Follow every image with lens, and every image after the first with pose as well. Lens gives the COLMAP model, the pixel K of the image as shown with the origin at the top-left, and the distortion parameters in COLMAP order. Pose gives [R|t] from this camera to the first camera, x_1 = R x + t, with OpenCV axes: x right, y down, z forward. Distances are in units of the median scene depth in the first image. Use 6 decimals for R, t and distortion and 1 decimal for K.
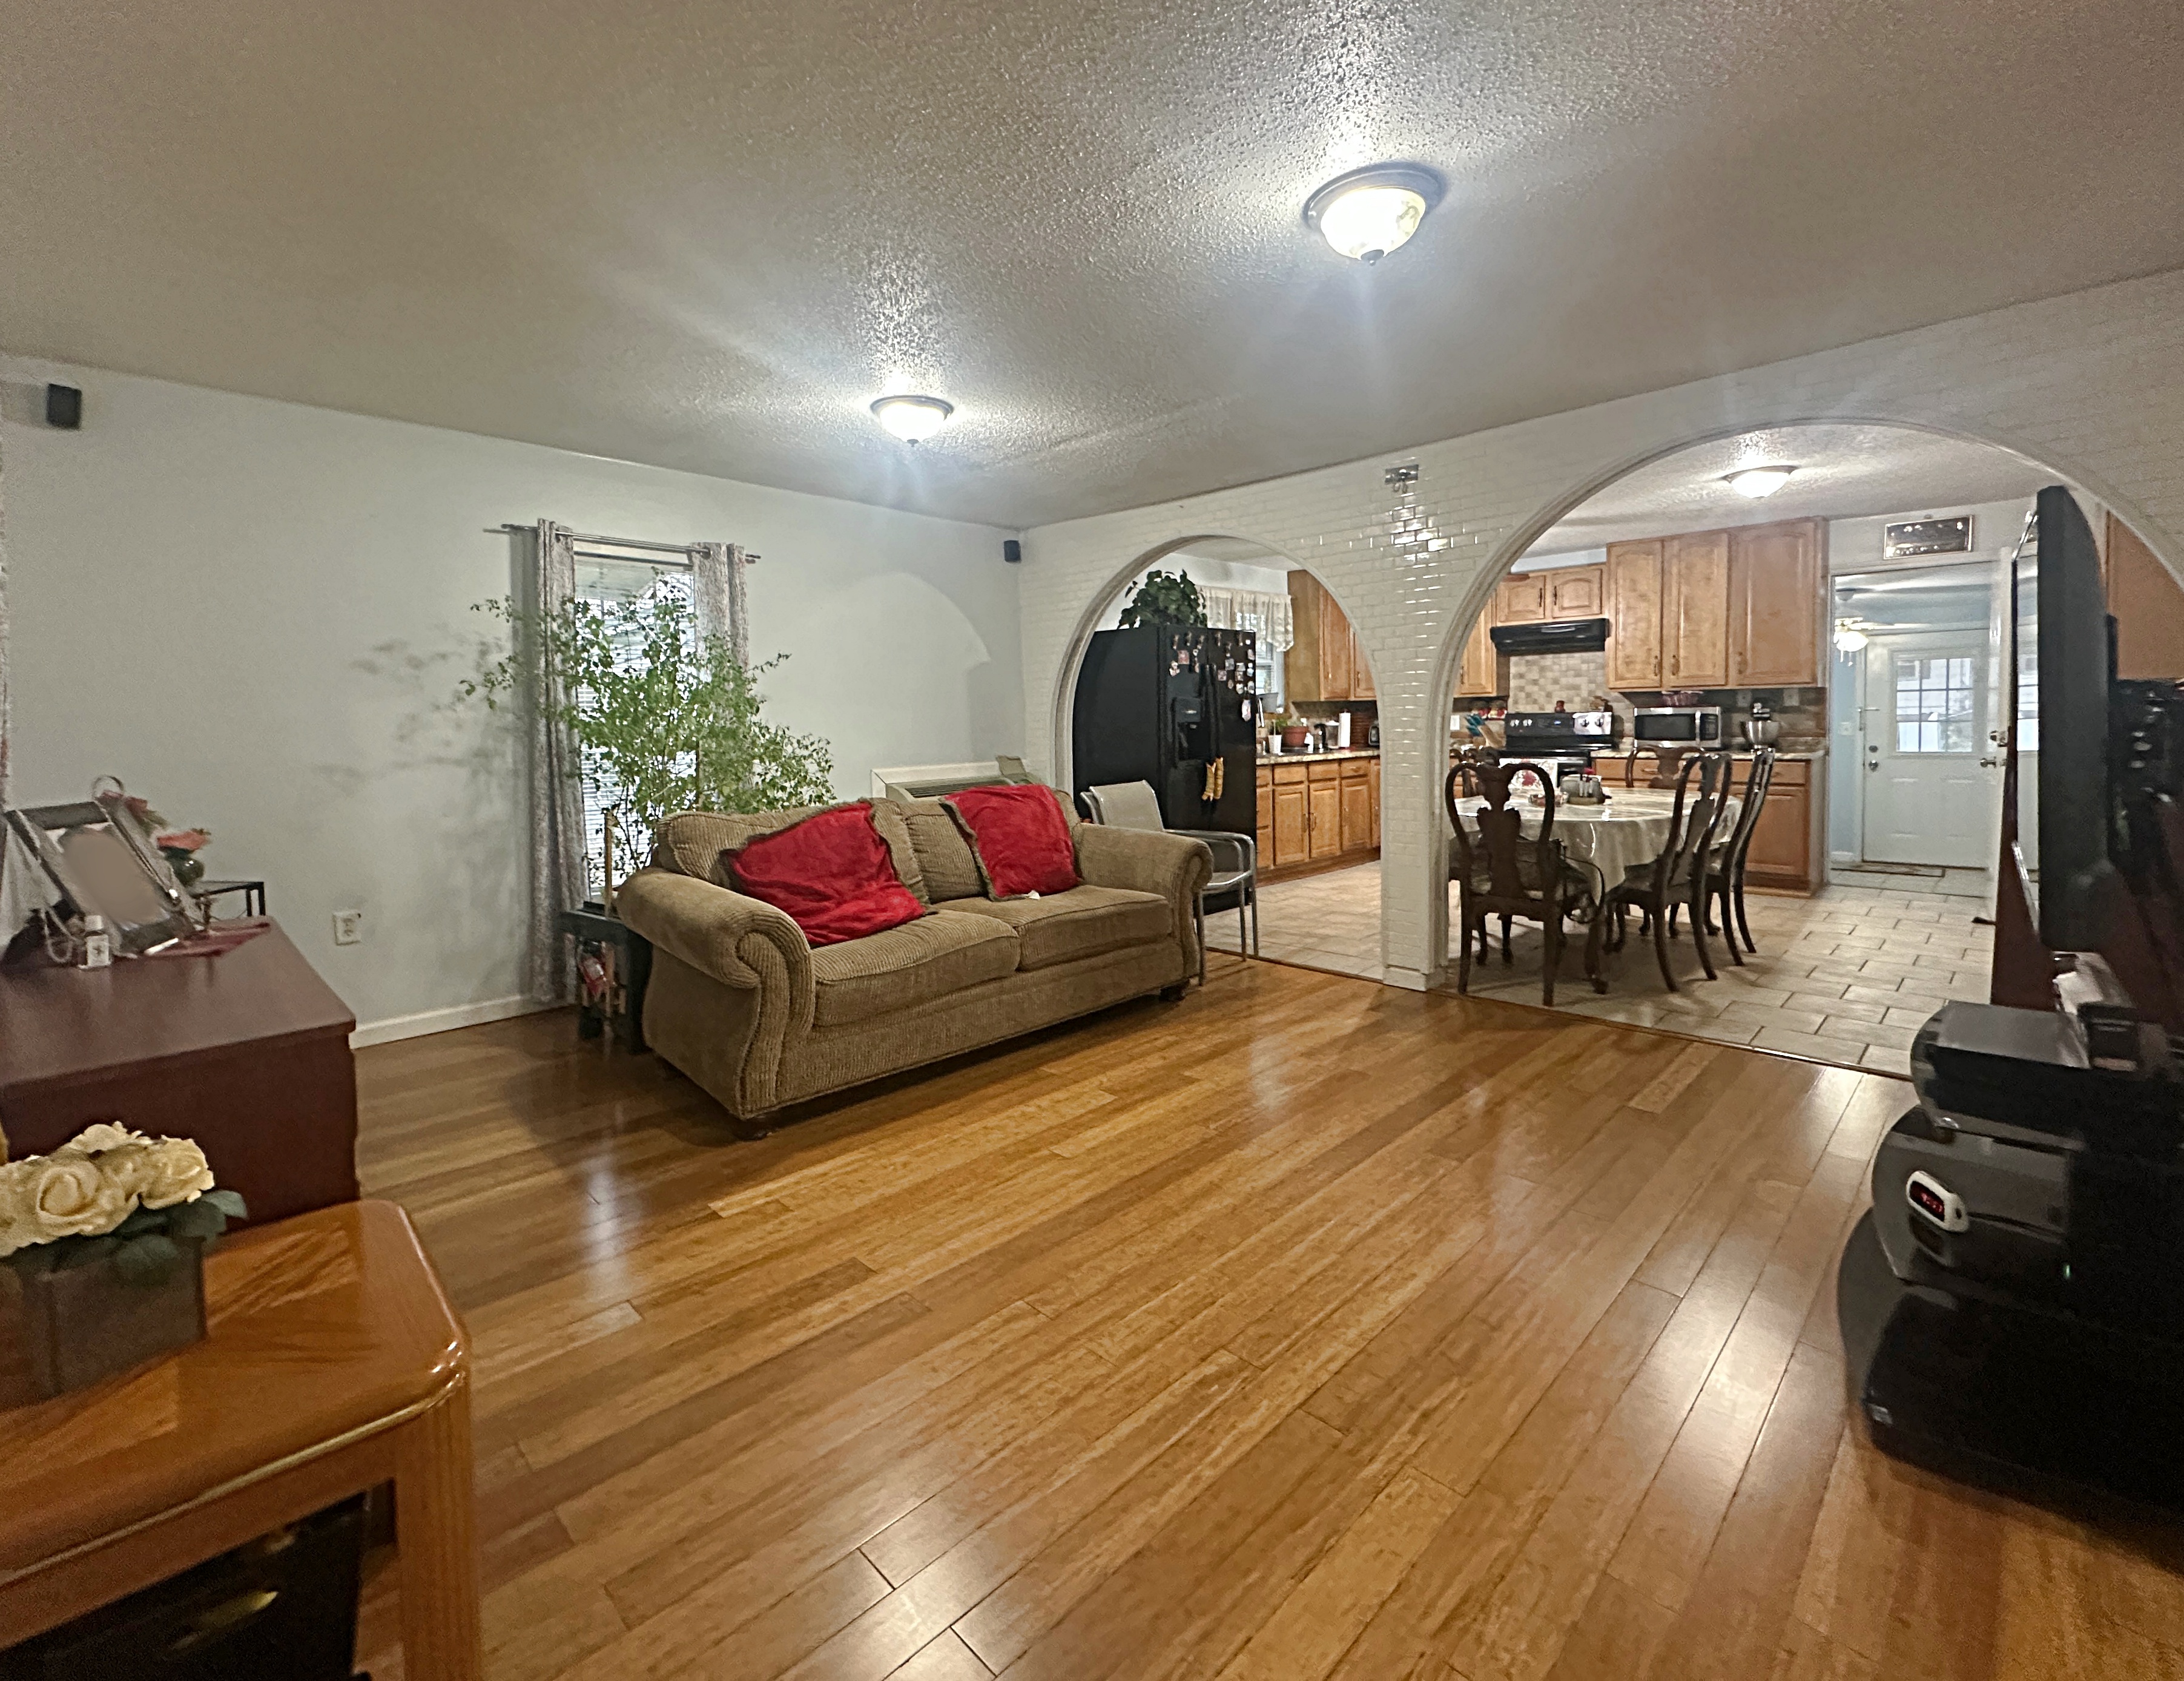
lens RADIAL K [[966.3, 0, 1045.3], [0, 966.3, 769.2], [0, 0, 1]] dist [-0.001084, -0.000573]
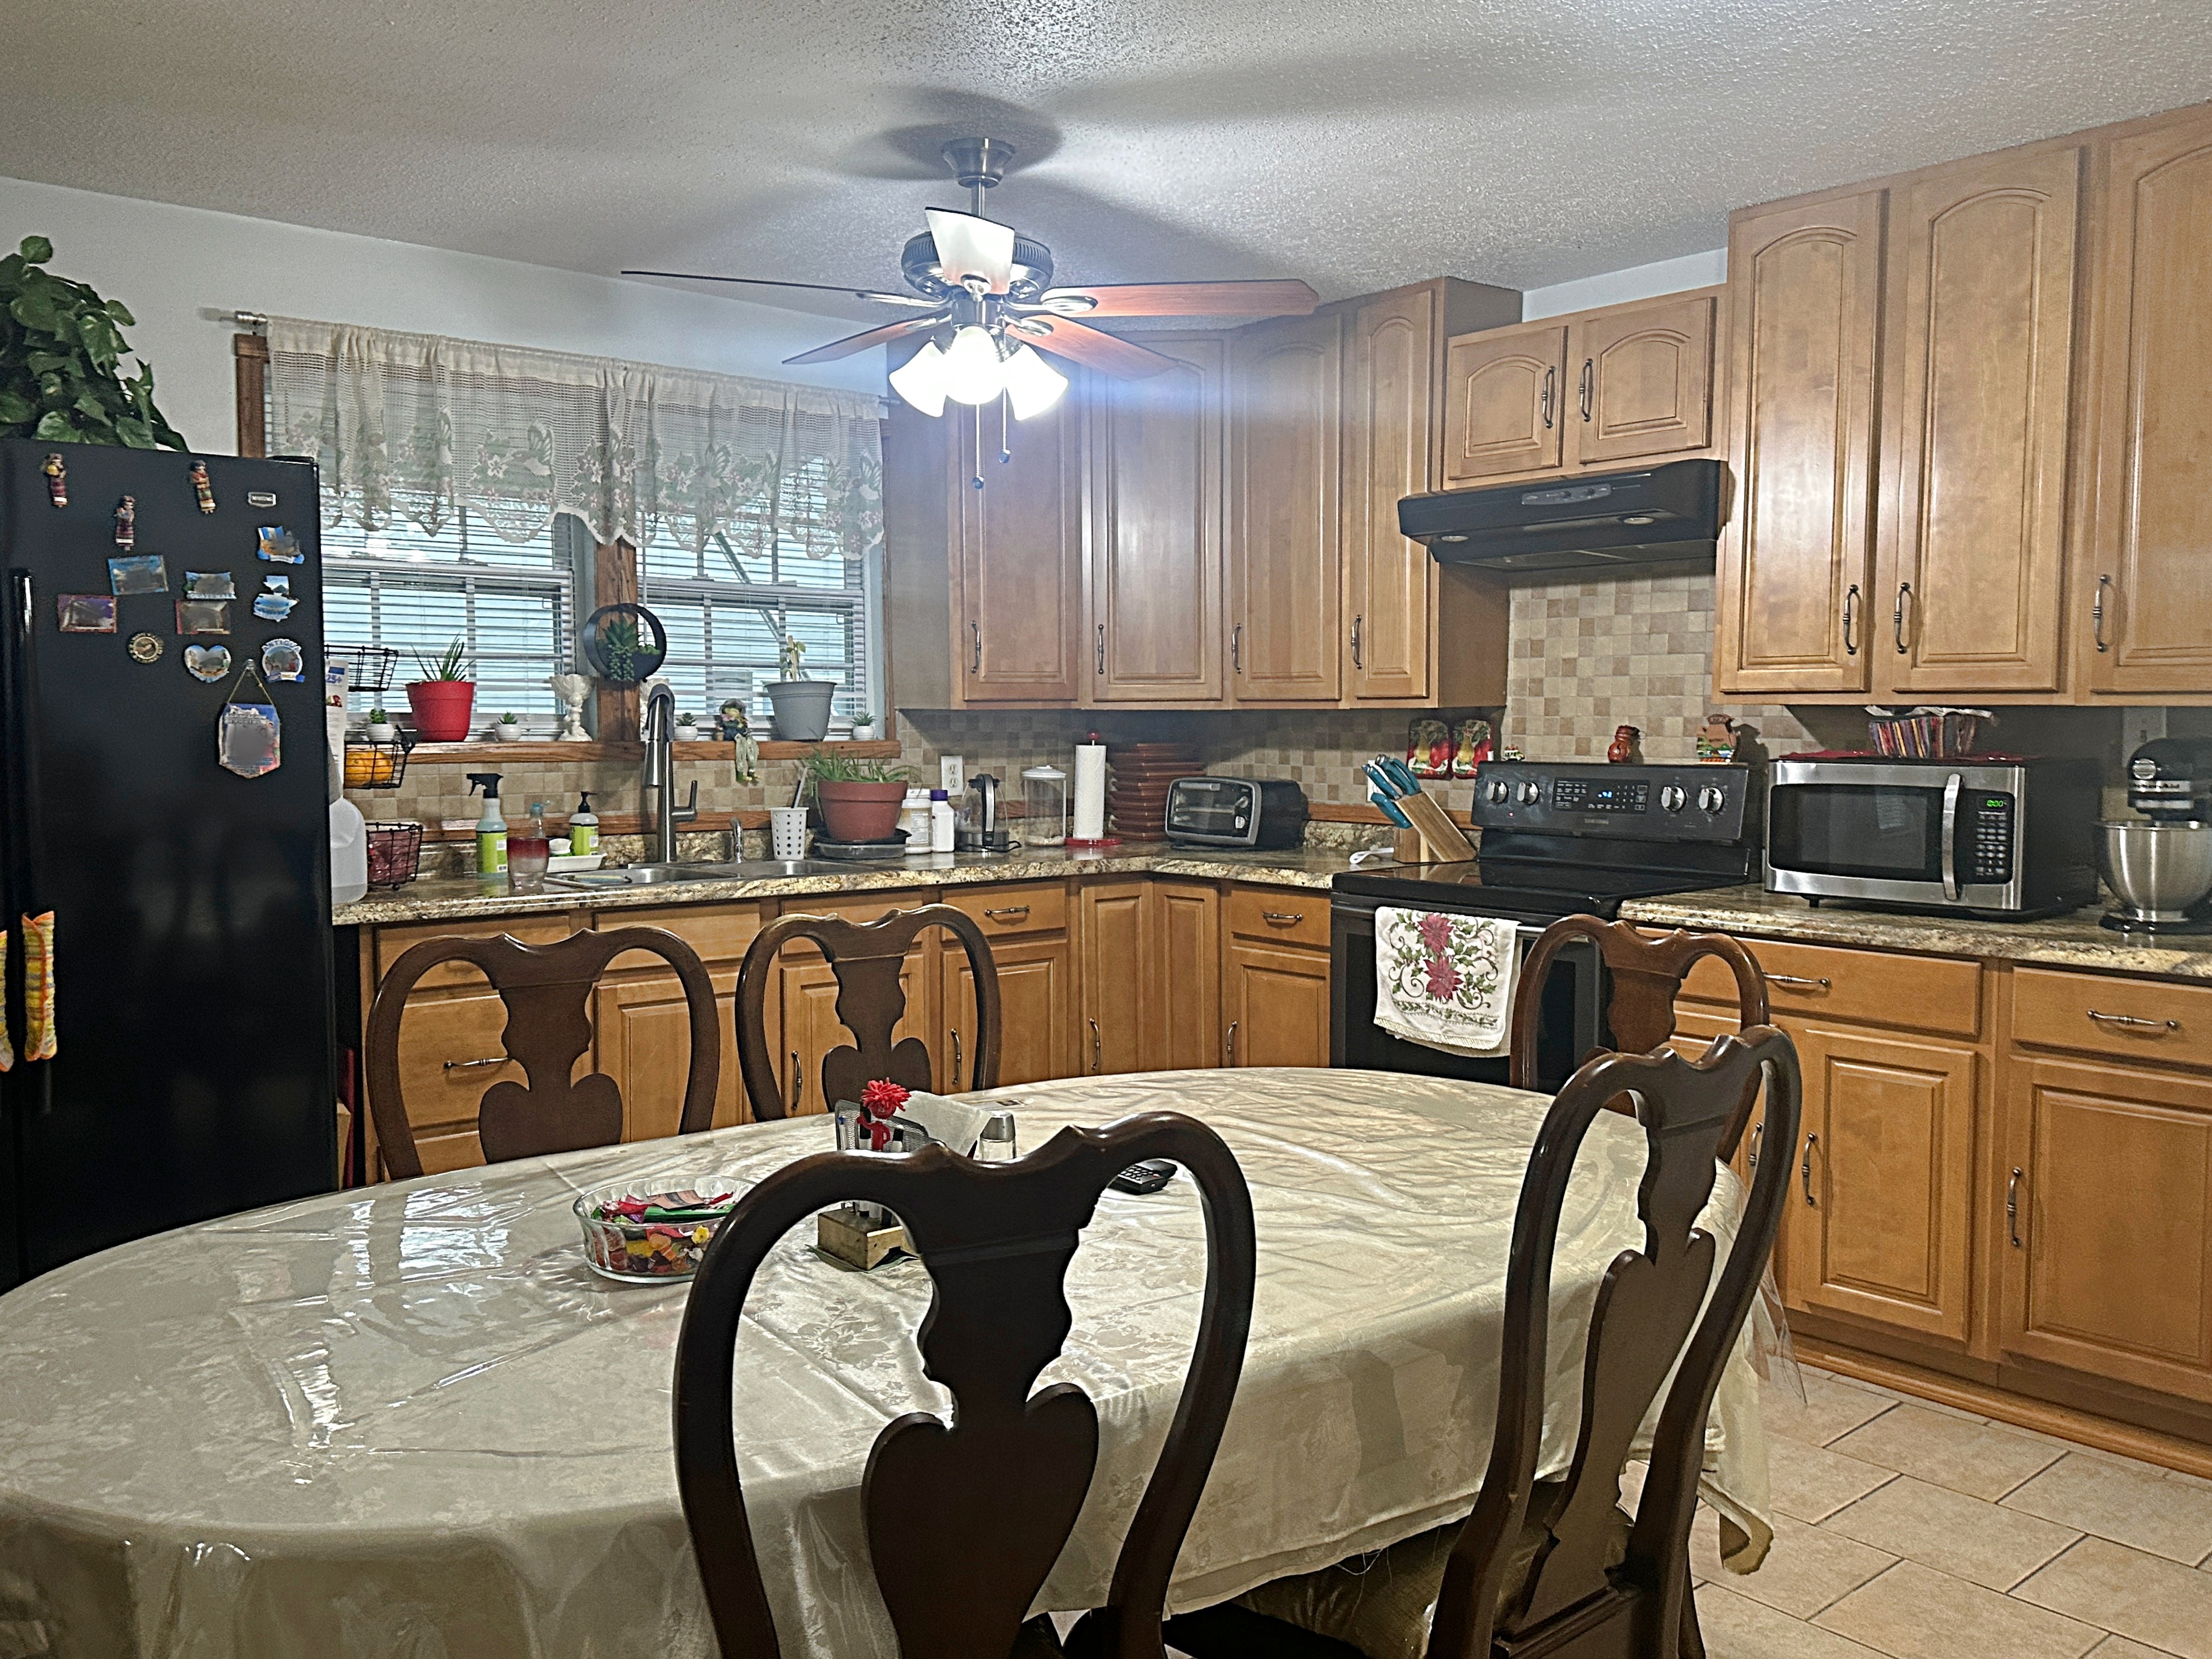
lens RADIAL K [[1774.1, 0, 1121.5], [0, 1774.1, 877.6], [0, 0, 1]] dist [0.089214, -0.129616]
pose [[0.998436, 0.029060, -0.047770, 0.729702], [-0.027154, 0.998827, 0.040090, -0.073510], [0.048880, -0.038730, 0.998053, 0.723138]]
